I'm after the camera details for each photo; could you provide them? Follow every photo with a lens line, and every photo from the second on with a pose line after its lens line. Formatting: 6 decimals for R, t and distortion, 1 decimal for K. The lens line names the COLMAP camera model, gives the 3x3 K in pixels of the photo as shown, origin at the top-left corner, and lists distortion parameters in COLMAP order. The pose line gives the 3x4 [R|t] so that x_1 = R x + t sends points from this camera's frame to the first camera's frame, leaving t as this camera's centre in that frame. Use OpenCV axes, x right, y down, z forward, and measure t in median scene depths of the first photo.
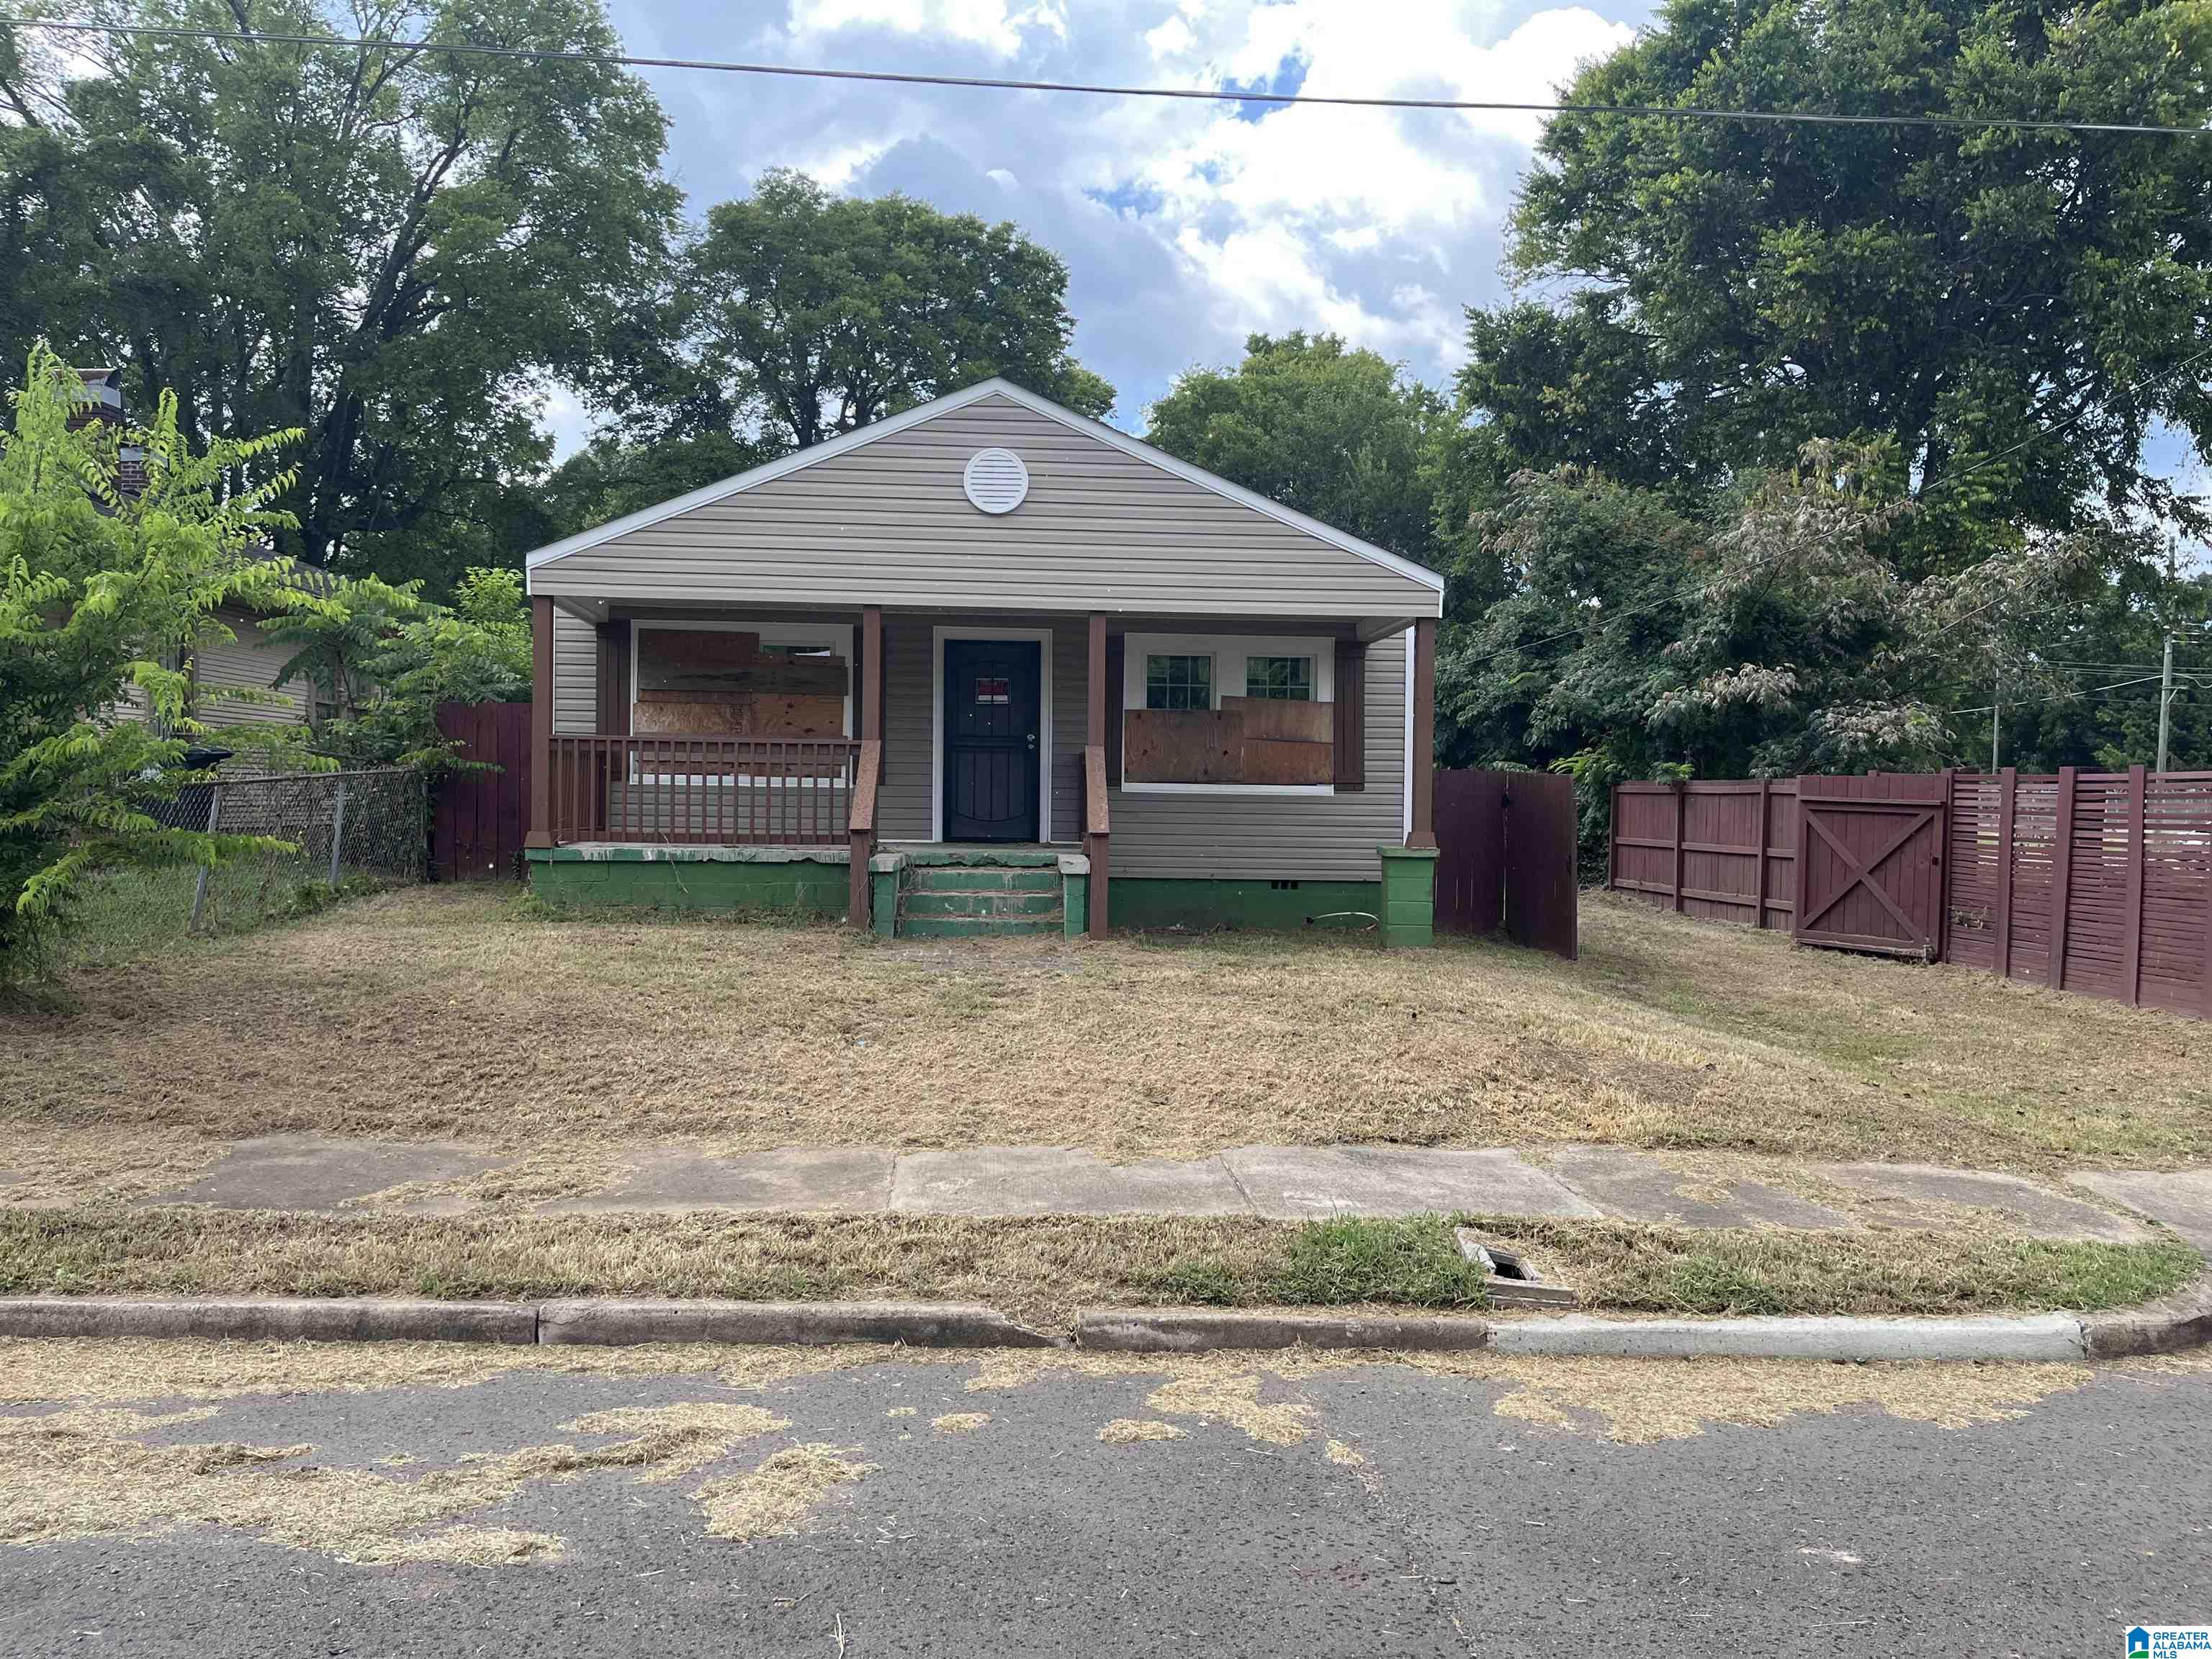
lens RADIAL K [[1689.1, 0, 1105.1], [0, 1689.1, 821.0], [0, 0, 1]] dist [0.075300, -0.101169]
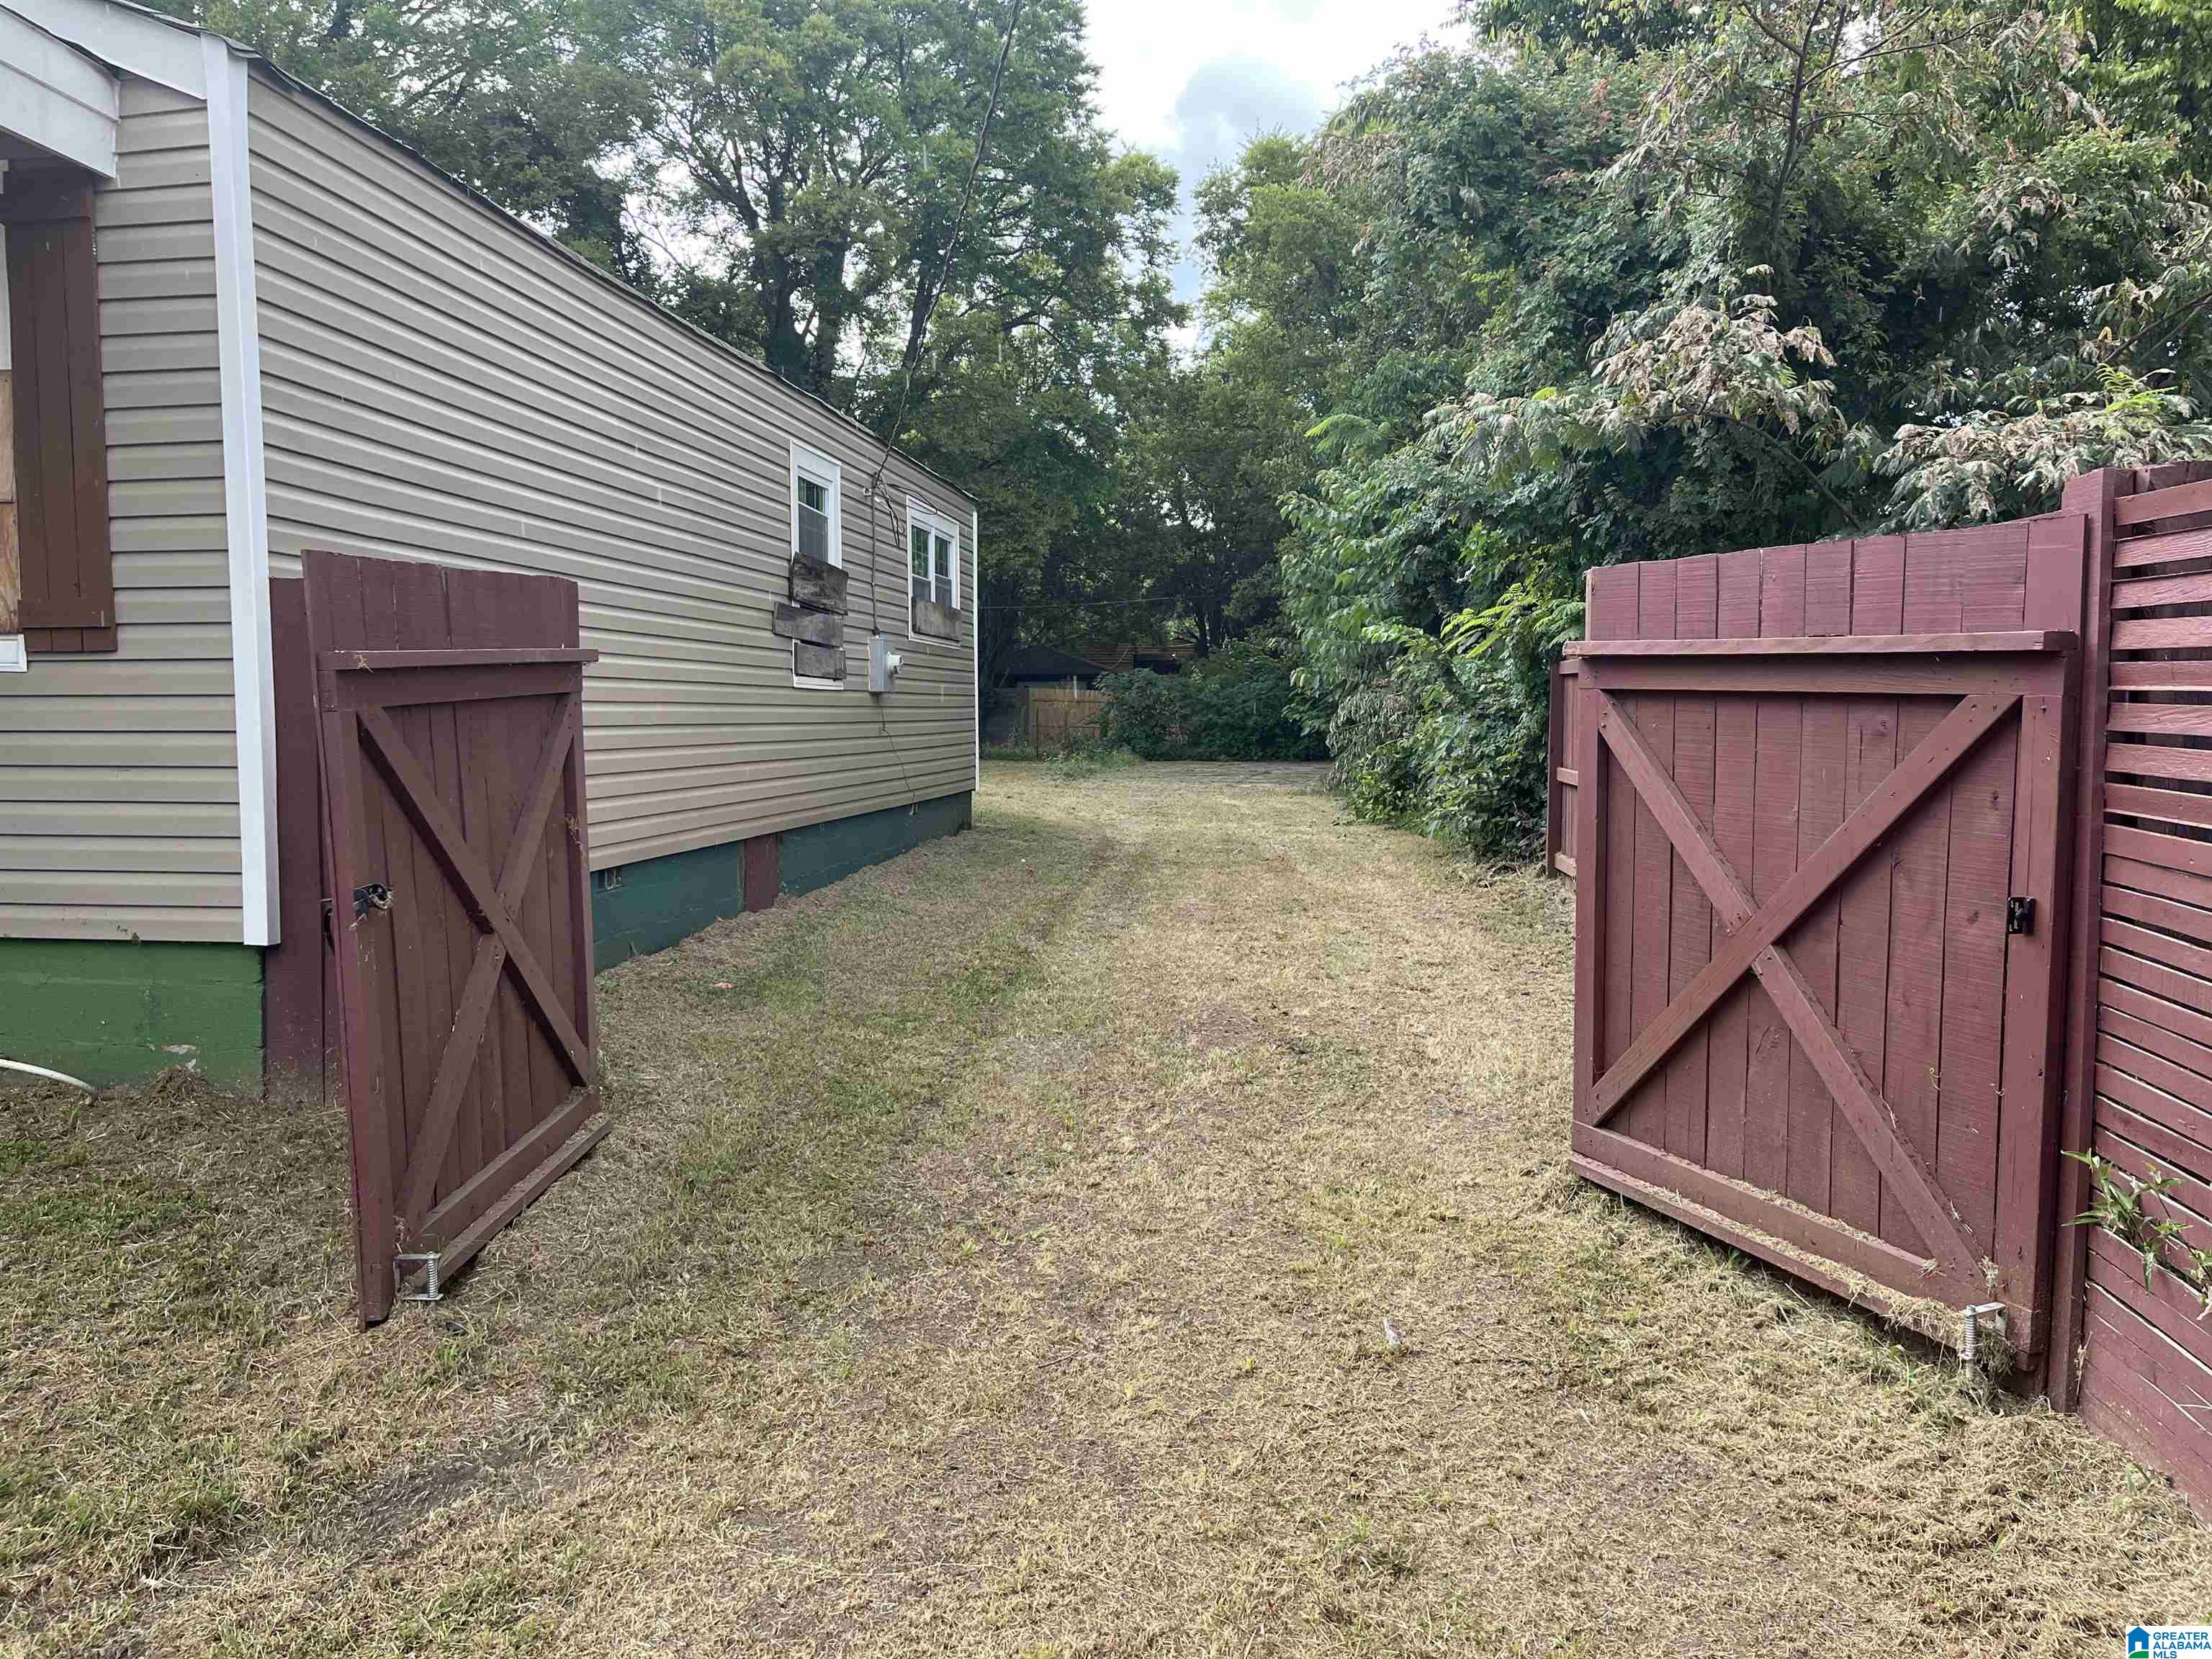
lens RADIAL K [[1689.1, 0, 1105.1], [0, 1689.1, 821.0], [0, 0, 1]] dist [0.075300, -0.101169]
pose [[0.980286, -0.002398, -0.197571, 0.393623], [0.011905, 0.998826, 0.046948, 0.000279], [0.197227, -0.048374, 0.979164, 0.729529]]
